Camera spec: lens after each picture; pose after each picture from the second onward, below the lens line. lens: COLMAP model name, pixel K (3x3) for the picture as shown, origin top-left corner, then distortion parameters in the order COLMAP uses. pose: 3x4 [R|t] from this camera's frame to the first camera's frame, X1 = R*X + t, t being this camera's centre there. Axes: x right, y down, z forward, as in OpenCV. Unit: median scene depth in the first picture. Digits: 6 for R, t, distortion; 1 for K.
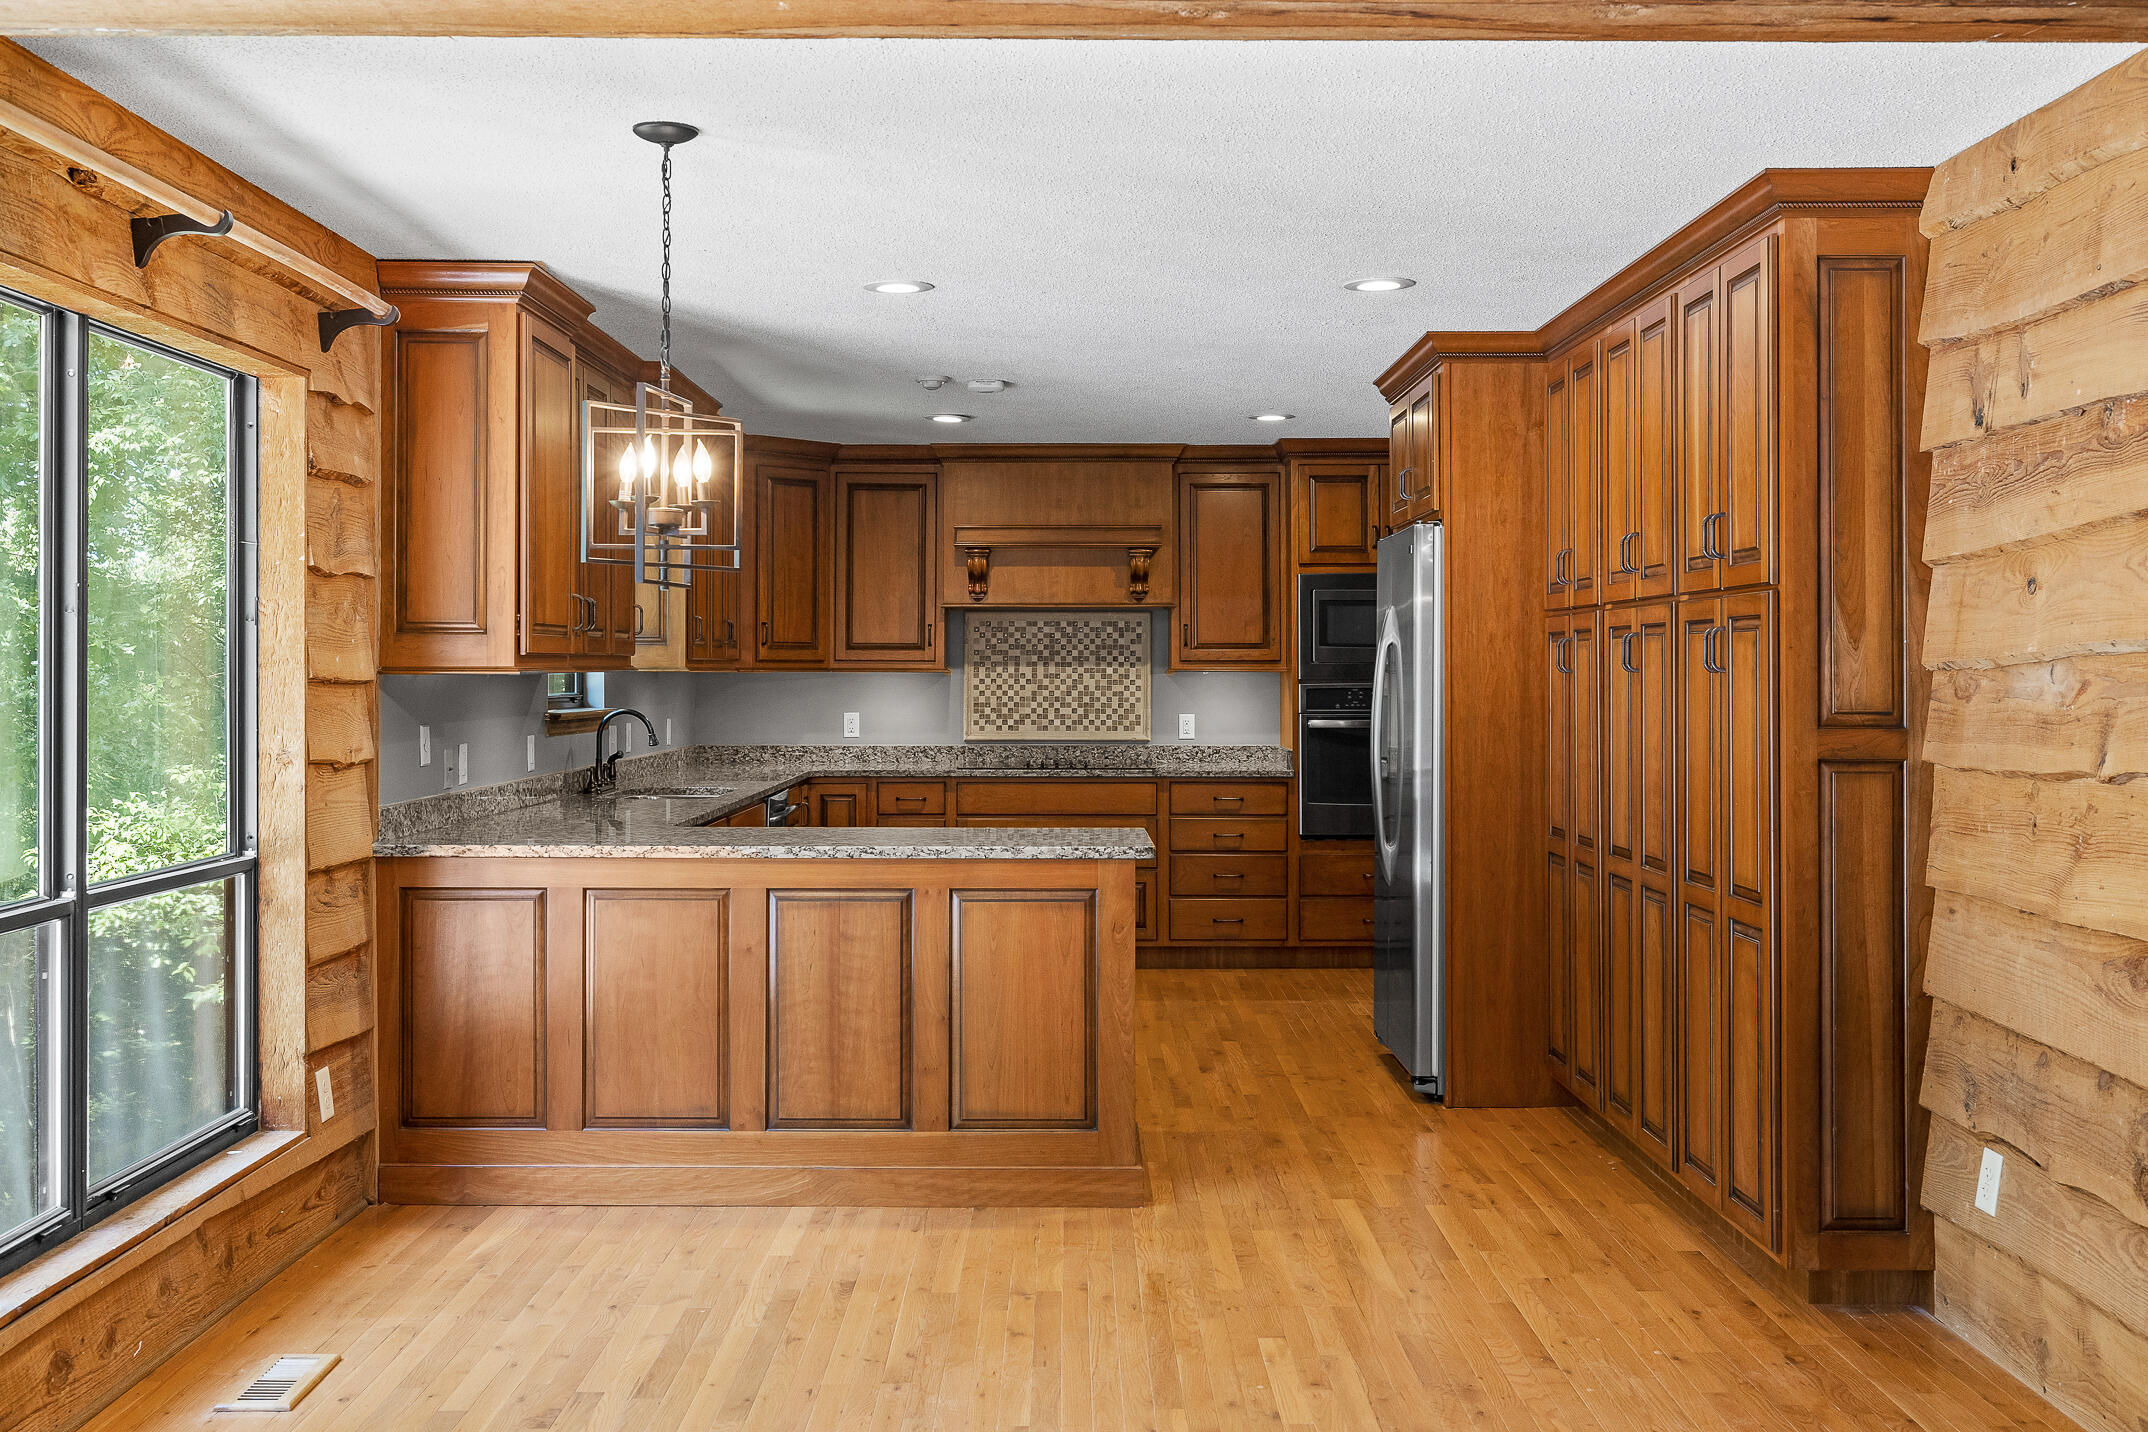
lens RADIAL K [[2130.5, 0, 1079.8], [0, 2130.5, 694.8], [0, 0, 1]] dist [-0.005607, 0.000000]
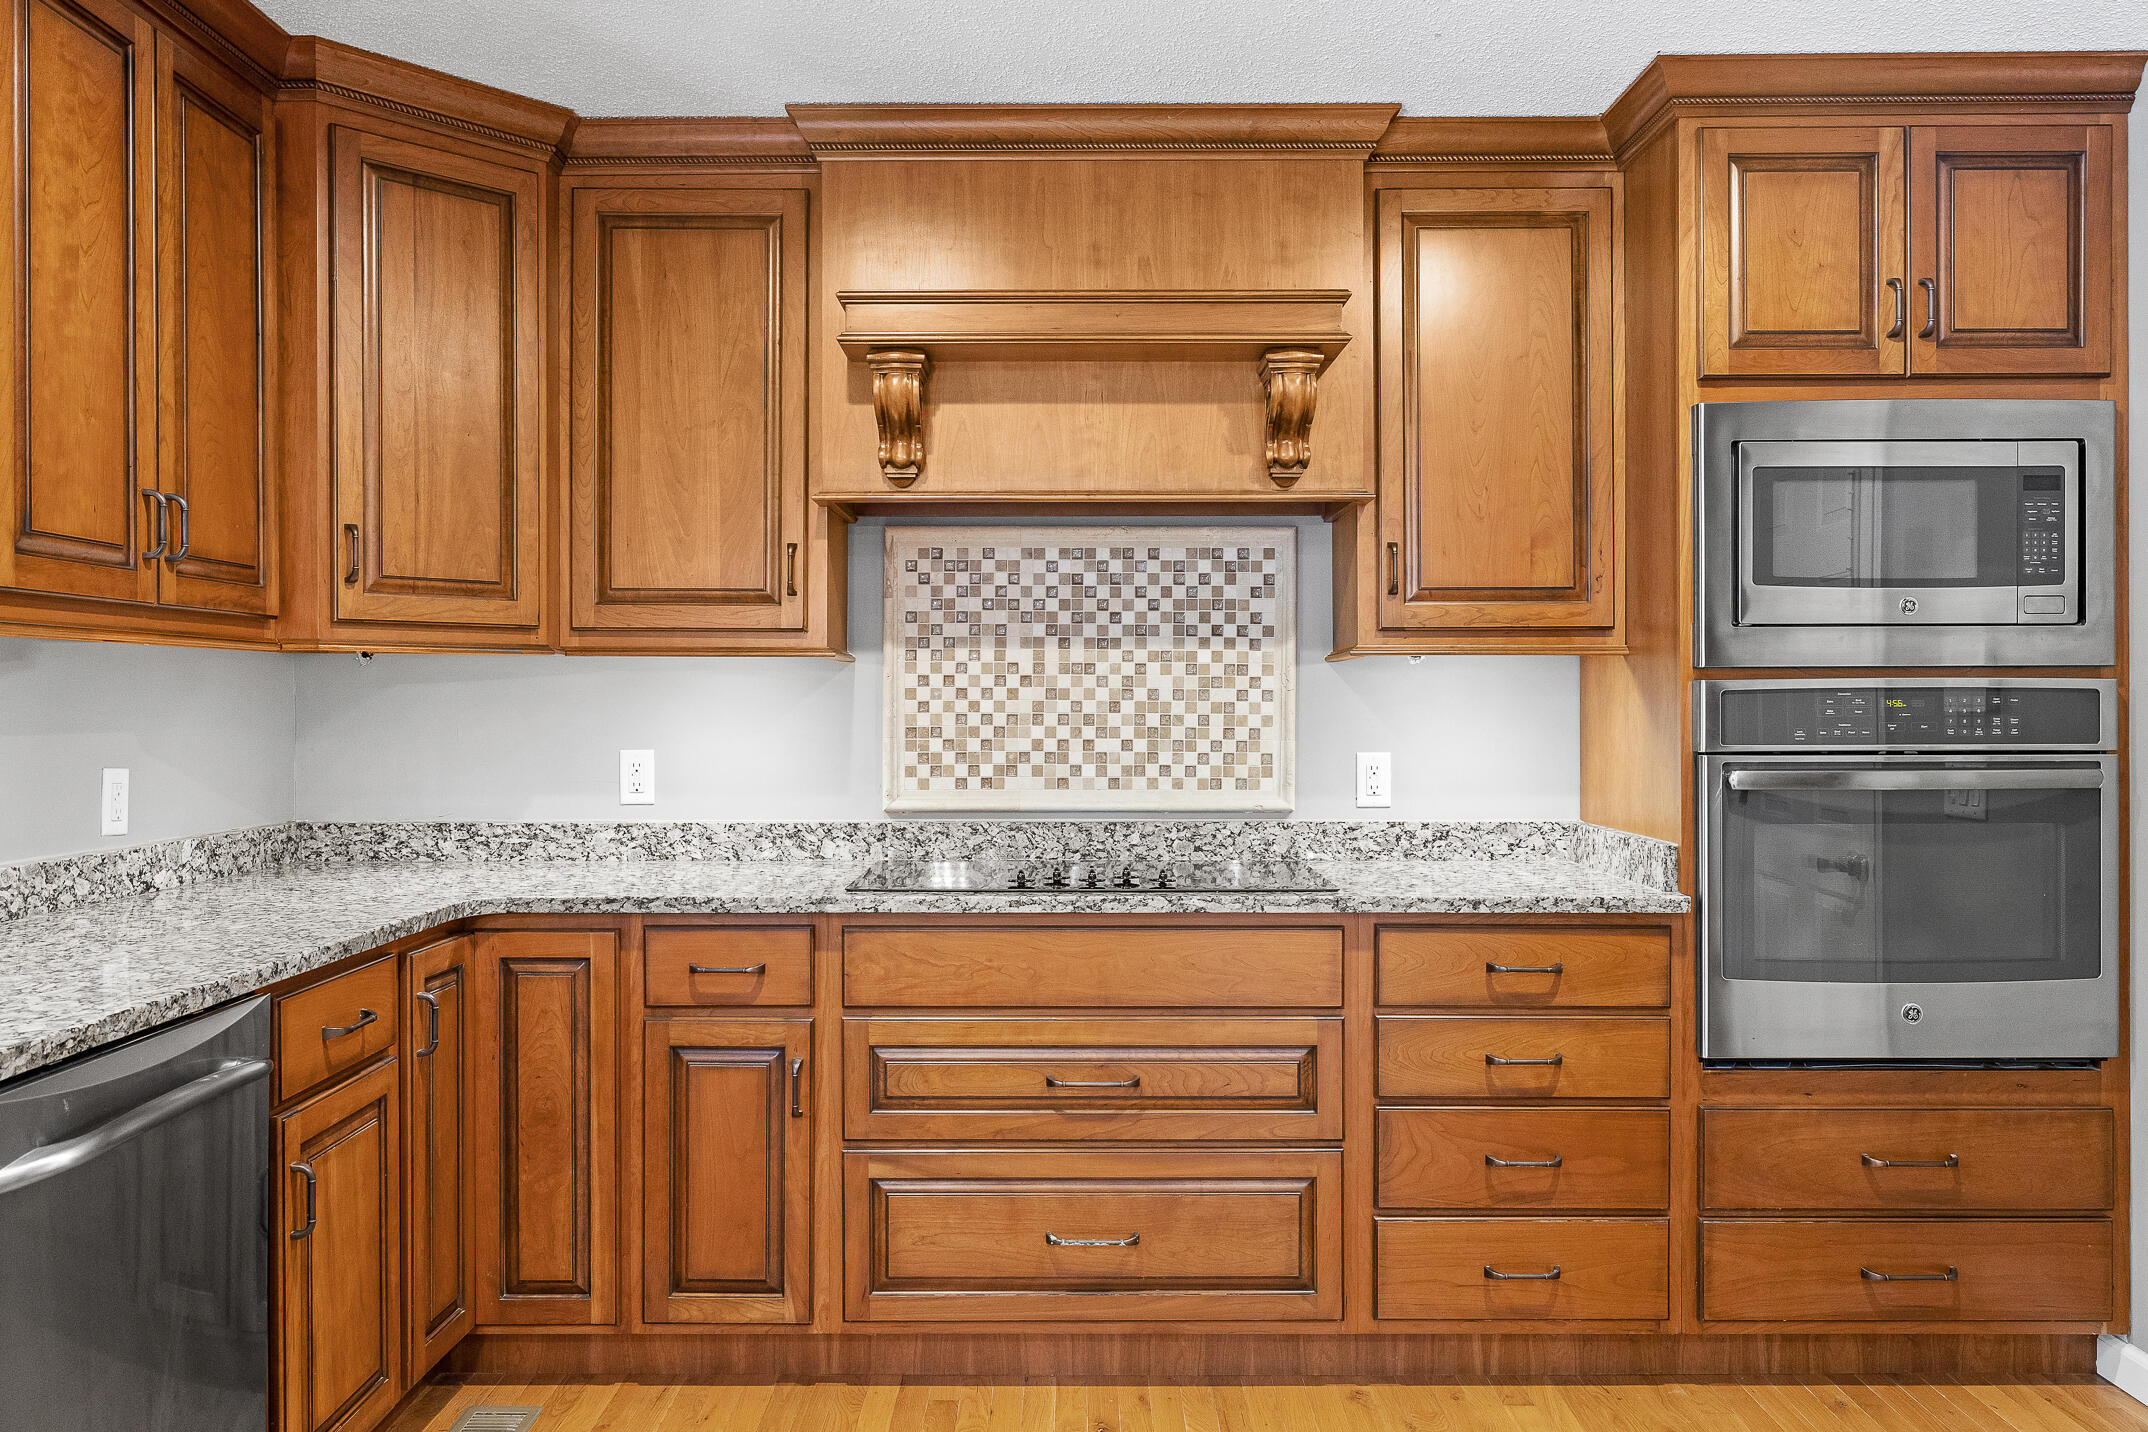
lens RADIAL K [[1660.3, 0, 1078.4], [0, 1660.3, 716.6], [0, 0, 1]] dist [0.002102, -0.000401]
pose [[0.999986, -0.001216, -0.005191, -0.011519], [0.001200, 0.999995, -0.003061, 0.002622], [0.005195, 0.003055, 0.999982, 0.673916]]
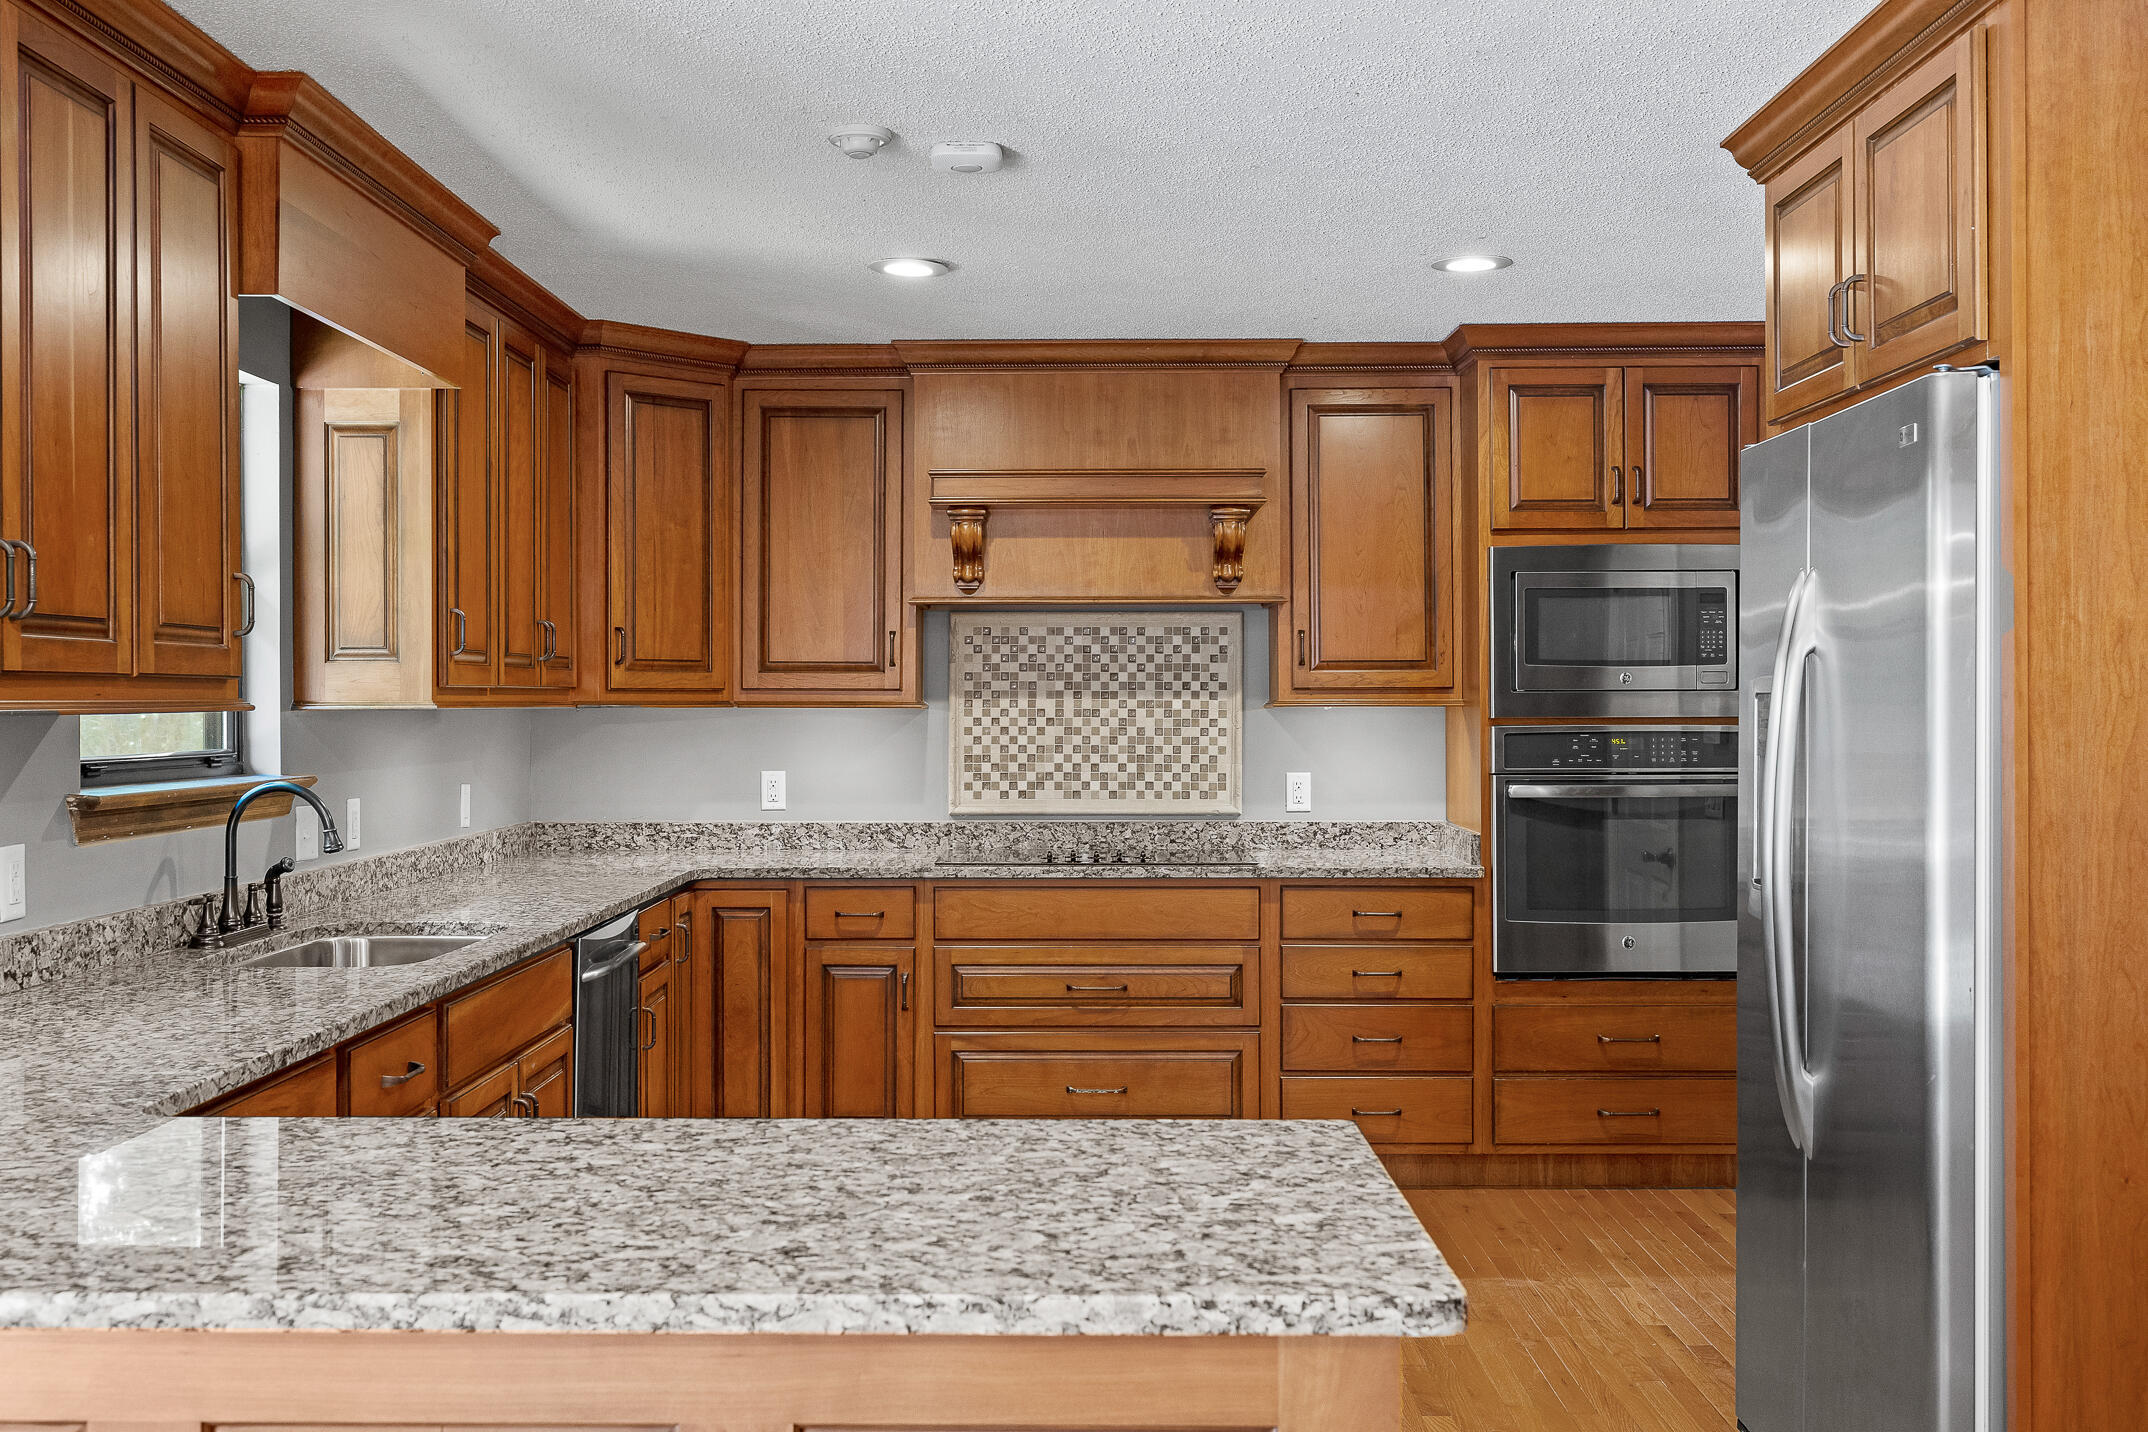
lens RADIAL K [[2130.5, 0, 1071.7], [0, 2130.5, 718.5], [0, 0, 1]] dist [-0.005607, 0.000000]
pose [[0.999899, -0.002069, -0.014039, -0.009065], [0.002024, 0.999993, -0.003220, -0.005359], [0.014045, 0.003192, 0.999896, 0.377948]]
